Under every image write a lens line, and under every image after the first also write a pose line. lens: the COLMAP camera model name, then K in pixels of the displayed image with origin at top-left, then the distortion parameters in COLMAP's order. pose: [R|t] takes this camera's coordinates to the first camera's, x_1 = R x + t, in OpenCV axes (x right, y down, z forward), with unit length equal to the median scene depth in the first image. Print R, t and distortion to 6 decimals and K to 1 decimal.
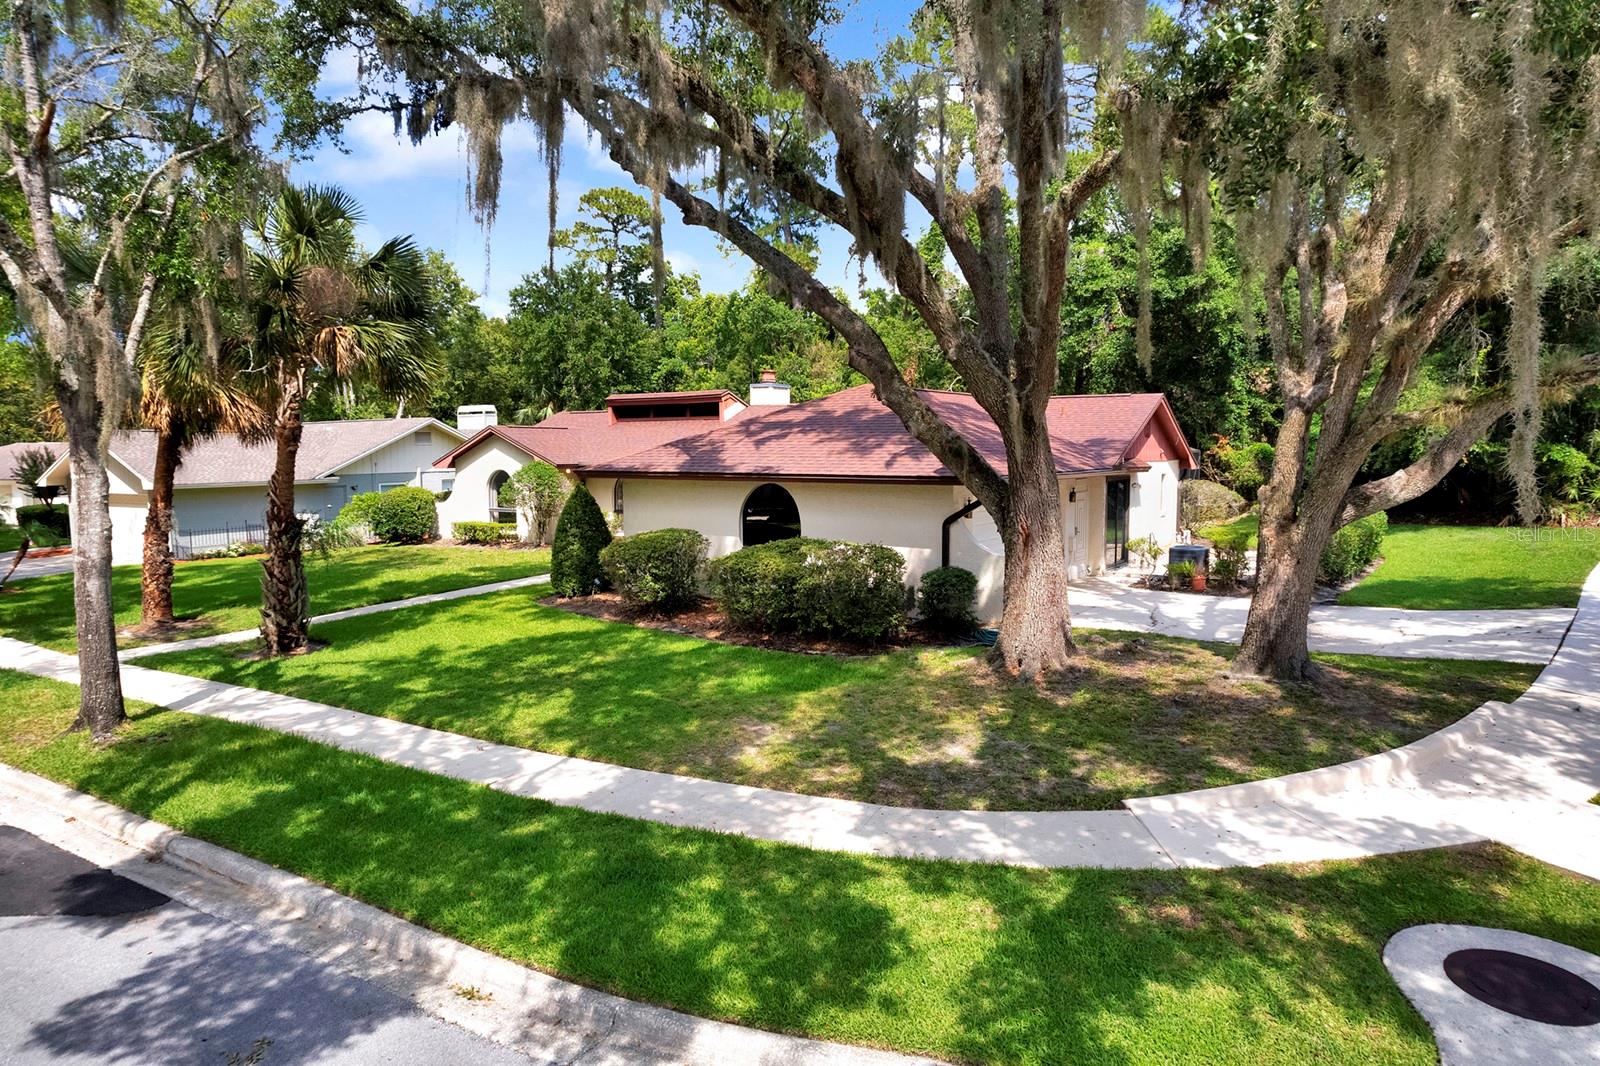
lens RADIAL K [[1016.4, 0, 795.3], [0, 1016.4, 538.9], [0, 0, 1]] dist [-0.071772, 0.068544]
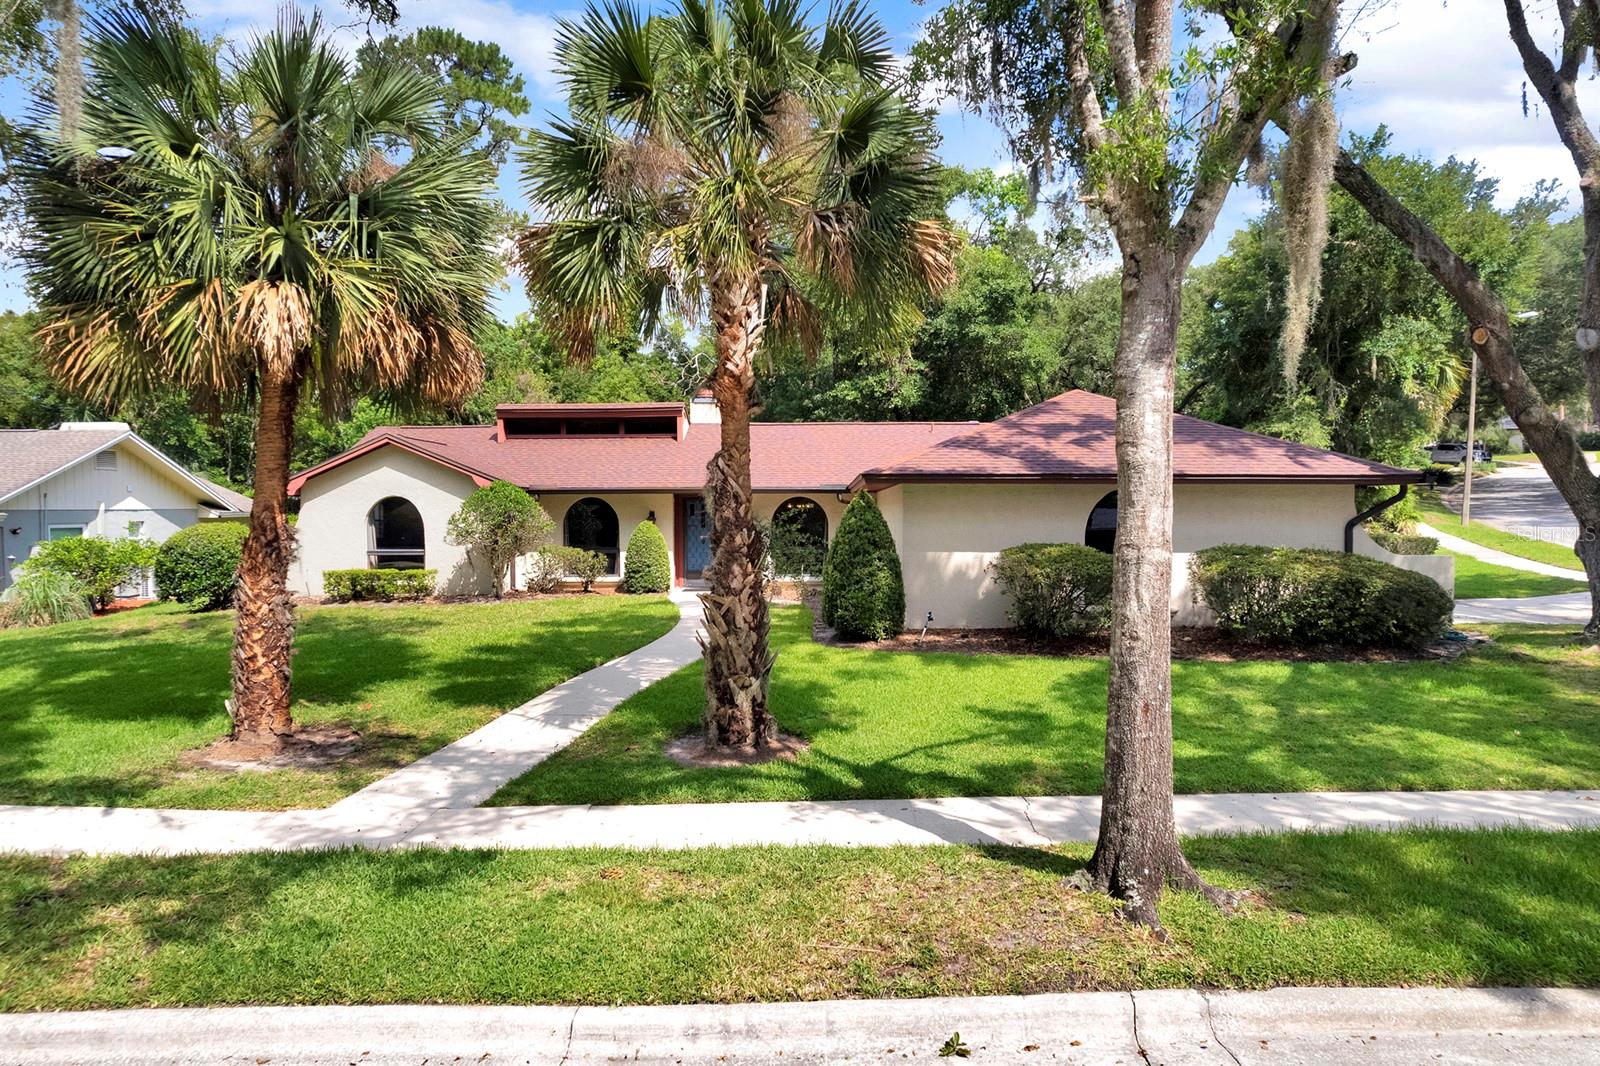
lens RADIAL K [[1016.4, 0, 795.3], [0, 1016.4, 538.9], [0, 0, 1]] dist [-0.071772, 0.068544]
pose [[0.854095, -0.015029, 0.519900, -0.680601], [0.046997, 0.997723, -0.048365, 0.016313], [-0.517990, 0.065742, 0.852857, 0.389889]]
